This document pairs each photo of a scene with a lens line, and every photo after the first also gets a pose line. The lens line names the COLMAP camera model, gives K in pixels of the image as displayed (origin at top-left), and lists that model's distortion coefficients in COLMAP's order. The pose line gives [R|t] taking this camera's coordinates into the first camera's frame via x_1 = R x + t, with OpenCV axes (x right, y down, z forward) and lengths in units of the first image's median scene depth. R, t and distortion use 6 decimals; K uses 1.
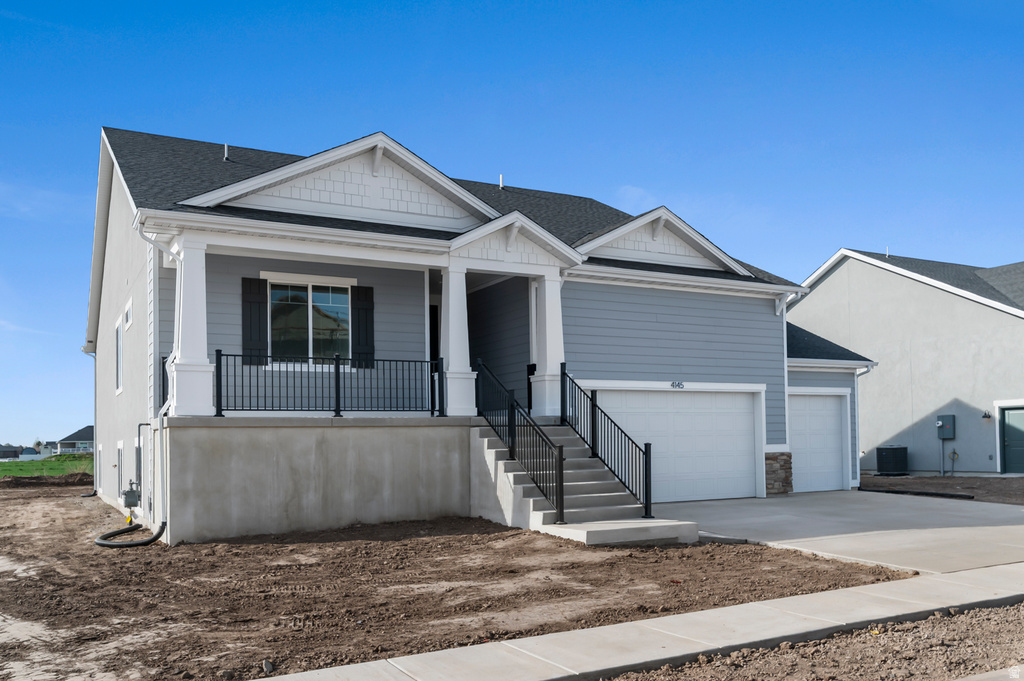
lens RADIAL K [[876.1, 0, 509.5], [0, 876.1, 441.9], [0, 0, 1]] dist [0.000448, 0.001607]
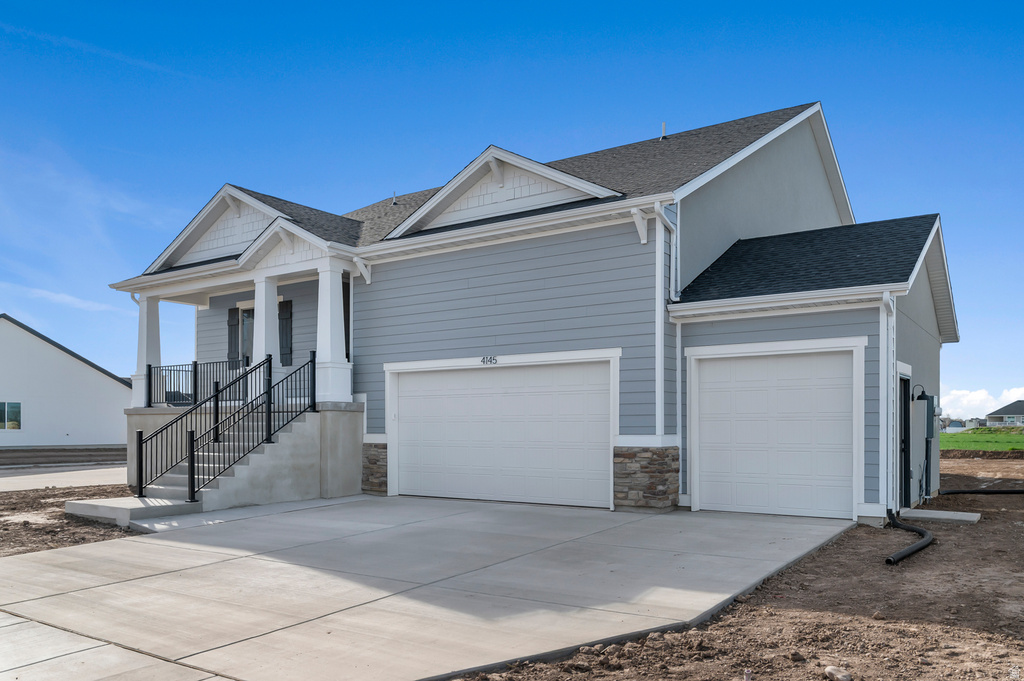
lens RADIAL K [[771.5, 0, 514.6], [0, 771.5, 432.2], [0, 0, 1]] dist [0.001907, 0.001240]
pose [[0.455854, 0.022950, -0.889758, 1.029367], [-0.003170, 0.999703, 0.024163, -0.017651], [0.890049, -0.008195, 0.455792, 0.831732]]
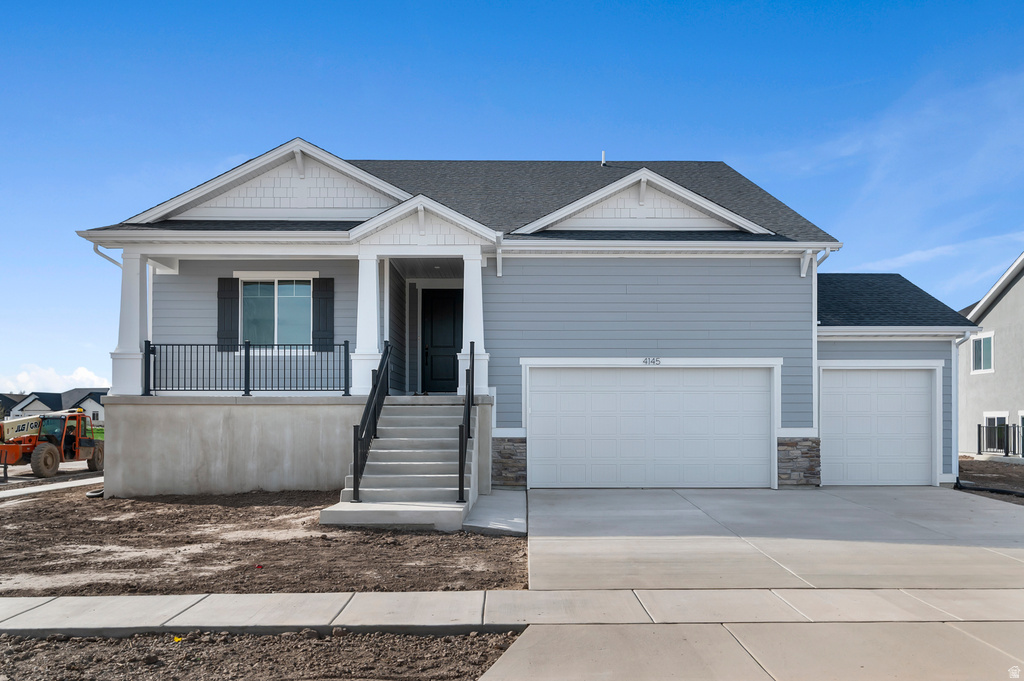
lens RADIAL K [[814.2, 0, 514.8], [0, 814.2, 421.7], [0, 0, 1]] dist [0.003595, -0.004275]
pose [[0.879417, 0.017184, -0.475742, 0.570747], [-0.013824, 0.999849, 0.010561, -0.010179], [0.475852, -0.002711, 0.879521, 0.218940]]
